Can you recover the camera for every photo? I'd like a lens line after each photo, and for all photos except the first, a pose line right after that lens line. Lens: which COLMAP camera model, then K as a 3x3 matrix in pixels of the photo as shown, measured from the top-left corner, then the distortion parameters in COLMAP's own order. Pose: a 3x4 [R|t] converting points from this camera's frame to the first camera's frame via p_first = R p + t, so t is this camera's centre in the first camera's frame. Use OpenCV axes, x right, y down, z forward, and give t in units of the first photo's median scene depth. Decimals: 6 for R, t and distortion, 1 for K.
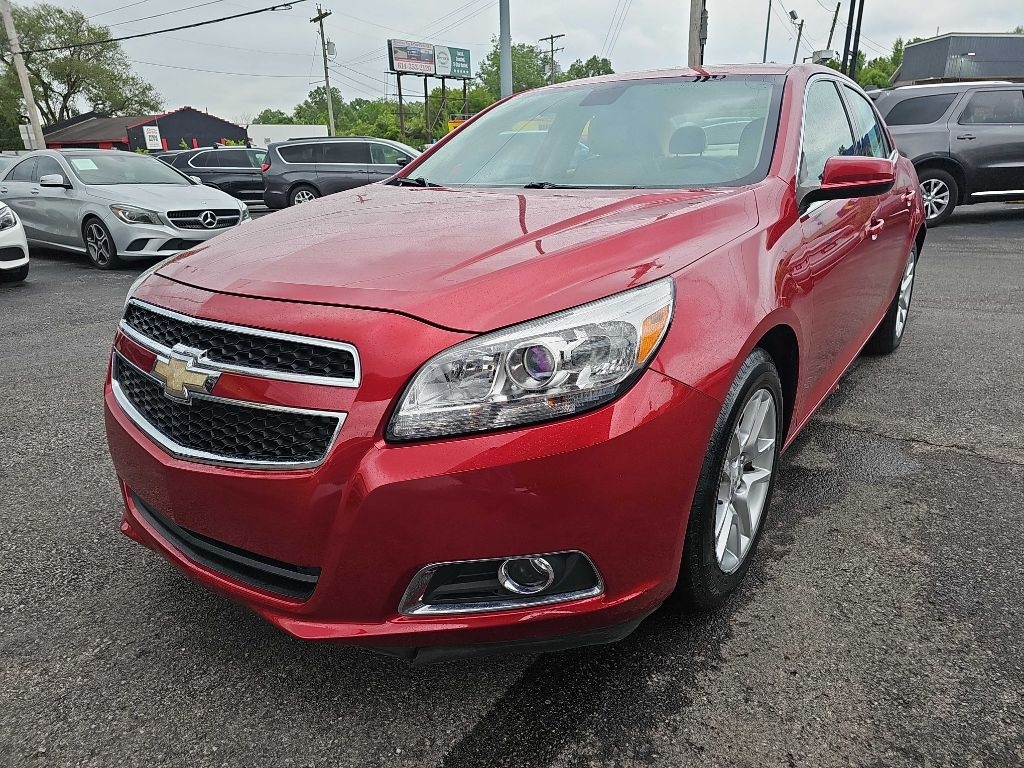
lens RADIAL K [[676.5, 0, 511.0], [0, 676.5, 387.5], [0, 0, 1]] dist [0.048495, -0.028076]
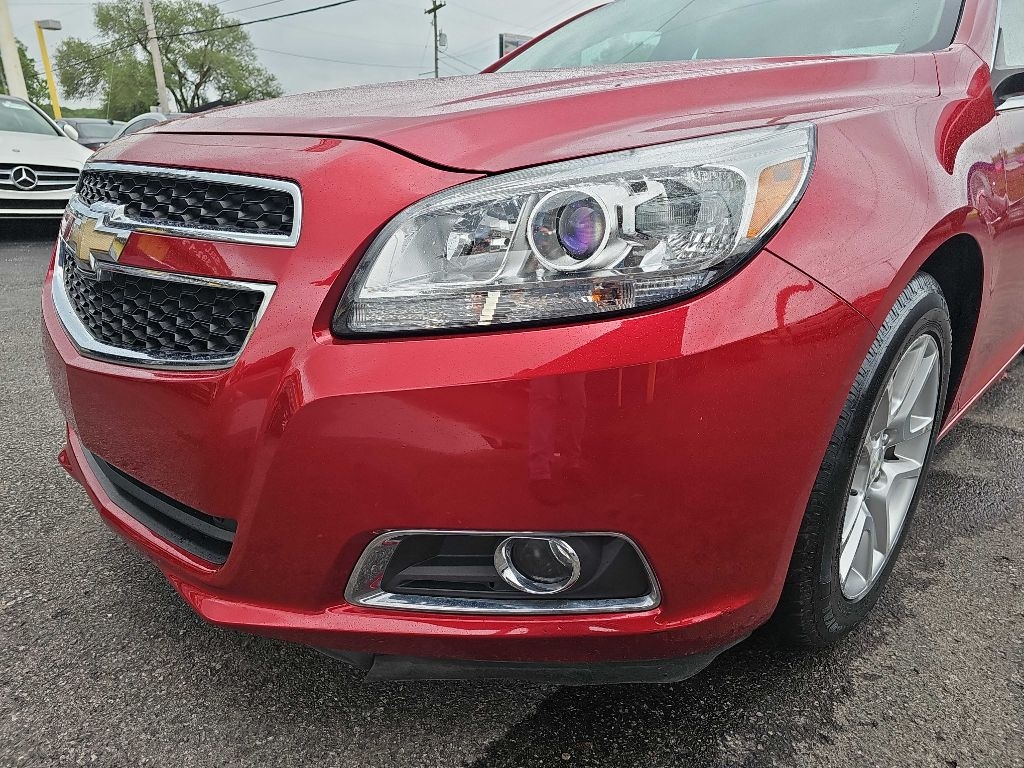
lens RADIAL K [[676.5, 0, 509.7], [0, 676.5, 391.4], [0, 0, 1]] dist [0.048495, -0.028076]
pose [[0.989002, 0.076994, -0.126282, 0.009570], [-0.076332, 0.997032, 0.010083, 0.016160], [0.126683, -0.000333, 0.991943, 0.053439]]
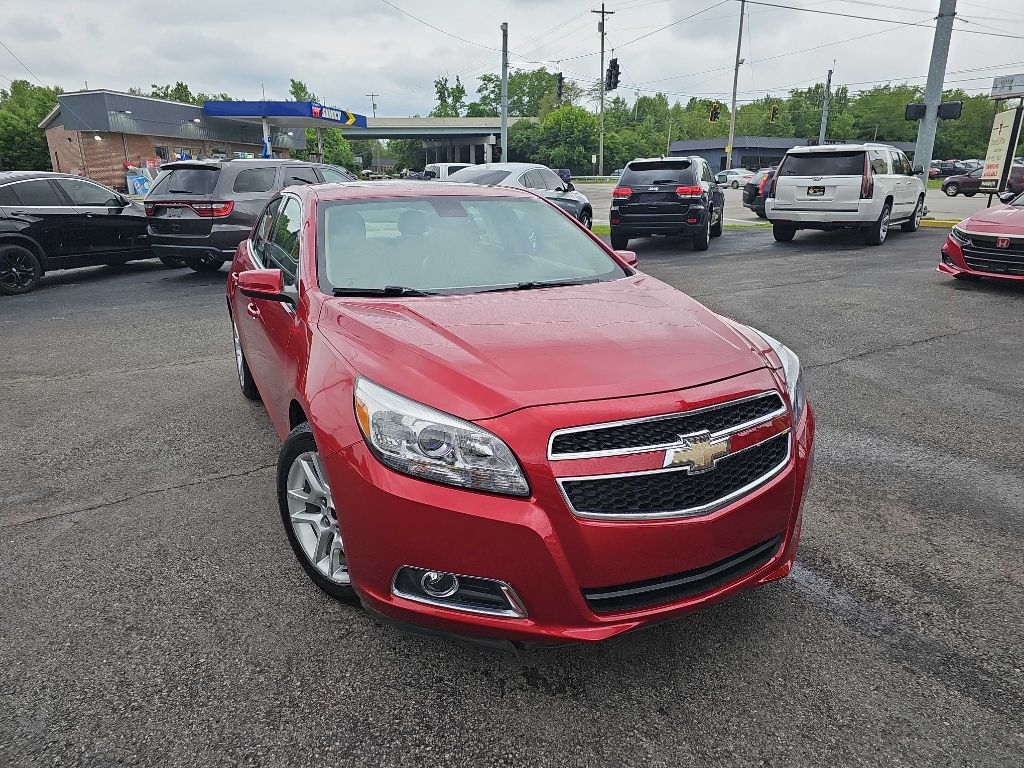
lens RADIAL K [[676.5, 0, 516.7], [0, 676.5, 394.7], [0, 0, 1]] dist [0.048495, -0.028076]
pose [[0.442830, -0.248498, 0.861482, -0.287417], [0.289472, 0.948997, 0.124944, -0.065177], [-0.848592, 0.194046, 0.492177, 0.099590]]
